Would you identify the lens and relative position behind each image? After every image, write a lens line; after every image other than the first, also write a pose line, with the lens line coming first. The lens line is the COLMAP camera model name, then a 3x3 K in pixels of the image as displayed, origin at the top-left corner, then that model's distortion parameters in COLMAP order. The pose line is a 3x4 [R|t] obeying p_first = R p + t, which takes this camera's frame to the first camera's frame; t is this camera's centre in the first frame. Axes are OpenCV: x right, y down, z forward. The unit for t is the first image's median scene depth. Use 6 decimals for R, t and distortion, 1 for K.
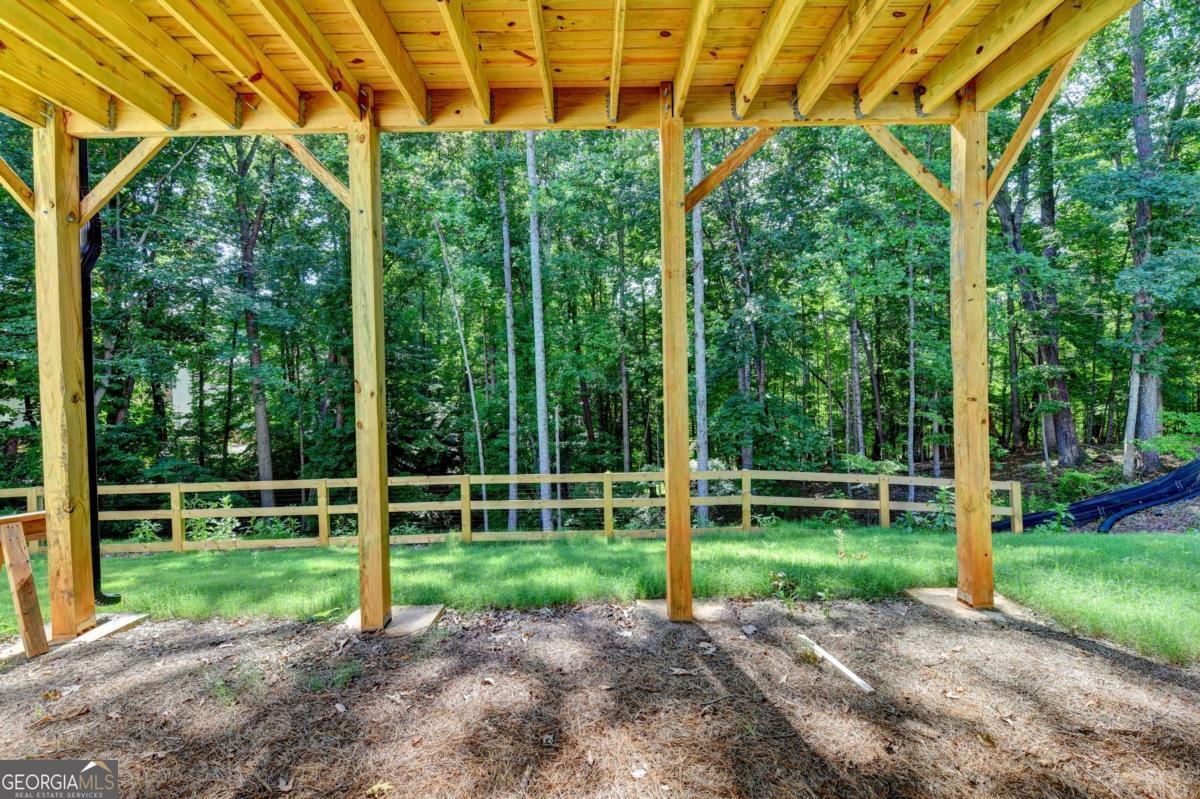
lens RADIAL K [[479.6, 0, 605.3], [0, 479.6, 402.1], [0, 0, 1]] dist [-0.000620, -0.000797]
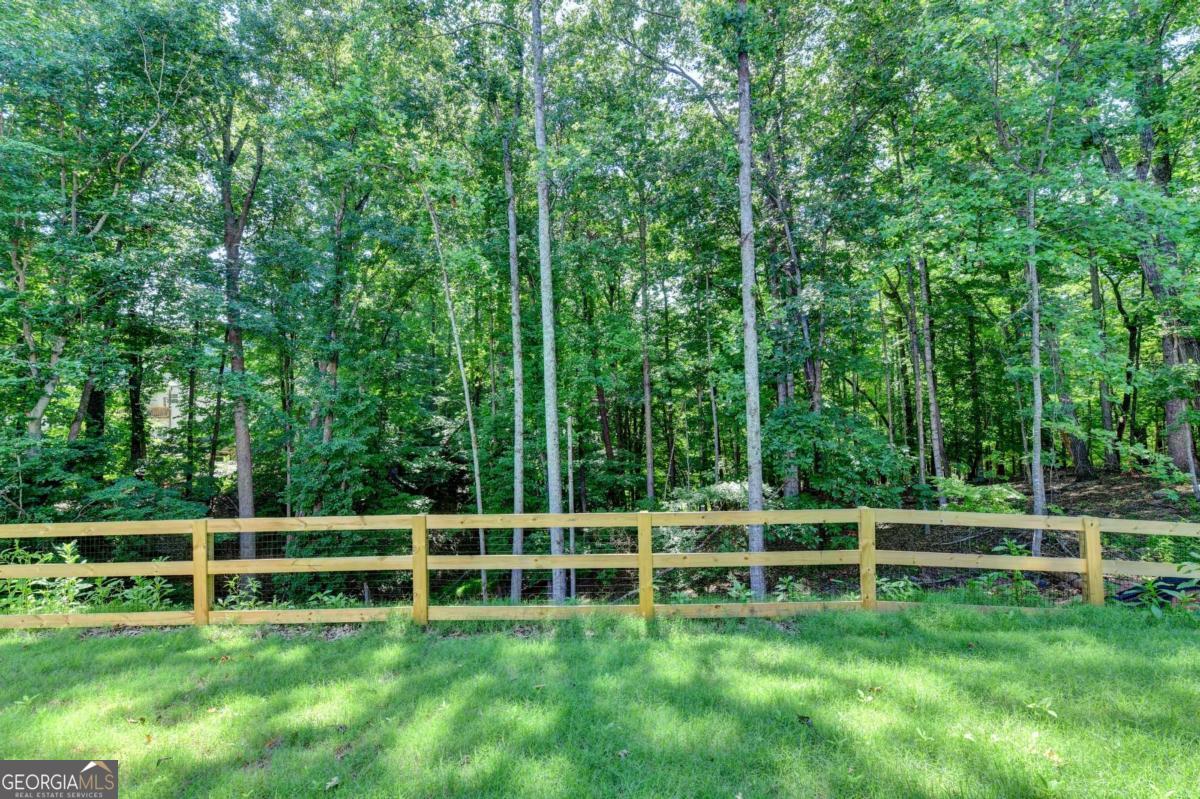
lens RADIAL K [[479.6, 0, 605.3], [0, 479.6, 402.1], [0, 0, 1]] dist [-0.000620, -0.000797]
pose [[0.999443, -0.001975, -0.033325, -0.010436], [0.000764, 0.999340, -0.036317, 0.010870], [0.033375, 0.036271, 0.998785, 0.152316]]
